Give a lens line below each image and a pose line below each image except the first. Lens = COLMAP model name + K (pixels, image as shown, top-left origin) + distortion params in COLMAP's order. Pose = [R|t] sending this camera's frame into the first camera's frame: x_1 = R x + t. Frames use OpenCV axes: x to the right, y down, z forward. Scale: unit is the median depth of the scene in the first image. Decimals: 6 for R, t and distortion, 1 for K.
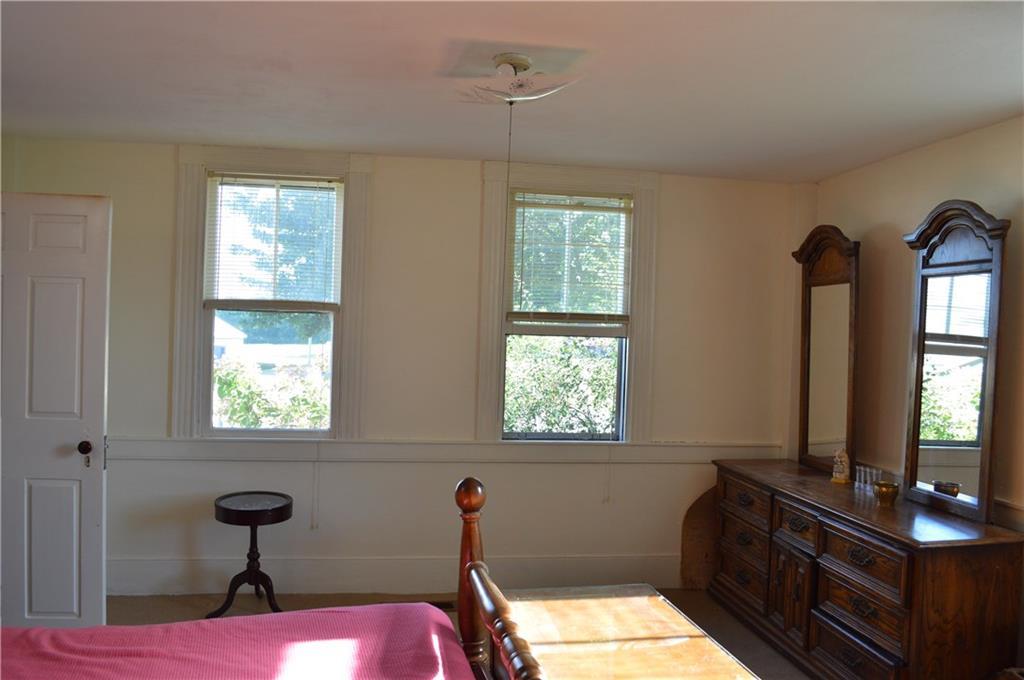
lens RADIAL K [[784.5, 0, 512.0], [0, 784.5, 340.0], [0, 0, 1]] dist [-0.076208, 0.009061]
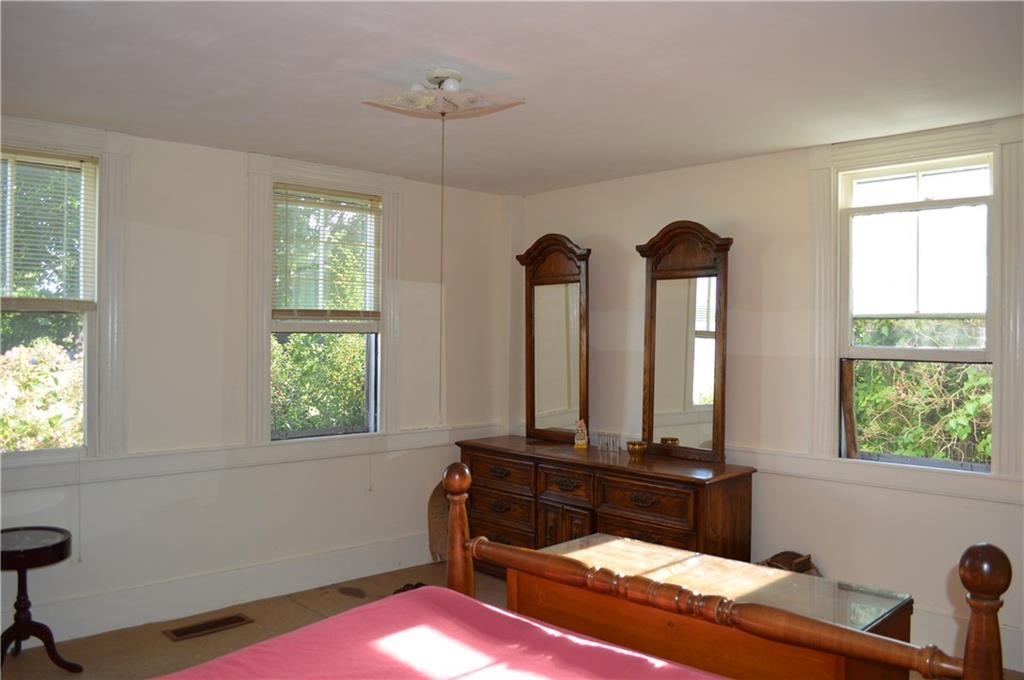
lens RADIAL K [[784.5, 0, 512.0], [0, 784.5, 340.0], [0, 0, 1]] dist [-0.076208, 0.009061]
pose [[0.837503, -0.029364, 0.545643, -0.320127], [0.026487, 0.999563, 0.013136, -0.003143], [-0.545790, 0.003451, 0.837915, 0.029936]]
